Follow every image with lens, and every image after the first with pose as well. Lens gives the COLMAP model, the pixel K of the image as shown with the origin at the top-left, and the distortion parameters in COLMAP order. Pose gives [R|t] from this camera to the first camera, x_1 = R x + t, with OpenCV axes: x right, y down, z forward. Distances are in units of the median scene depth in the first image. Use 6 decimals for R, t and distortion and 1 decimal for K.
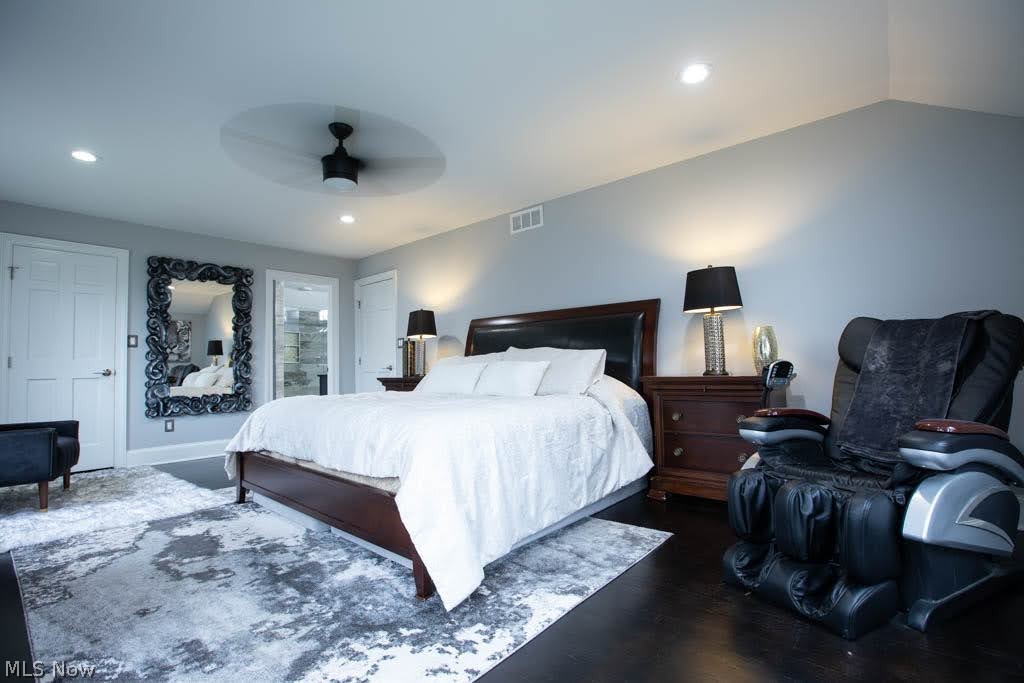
lens RADIAL K [[471.8, 0, 507.2], [0, 471.8, 346.3], [0, 0, 1]] dist [-0.019530, 0.001165]
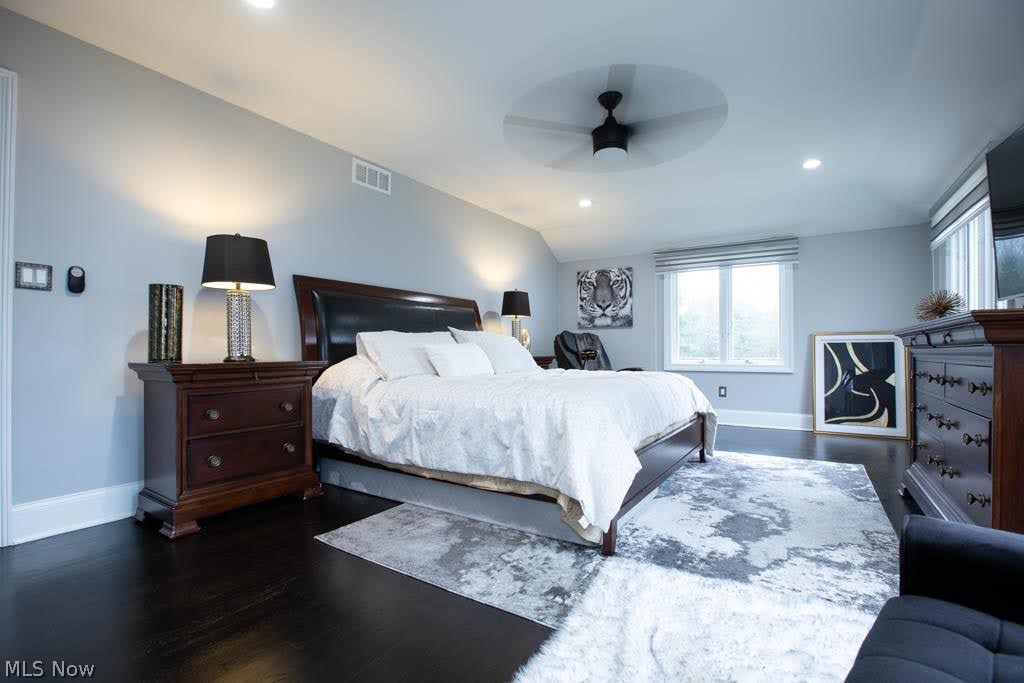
lens RADIAL K [[471.8, 0, 507.2], [0, 471.8, 346.3], [0, 0, 1]] dist [-0.019530, 0.001165]
pose [[-0.153110, 0.025482, 0.987881, -1.541519], [-0.041295, 0.998629, -0.032160, 0.105189], [-0.987346, -0.045718, -0.151848, 1.625064]]
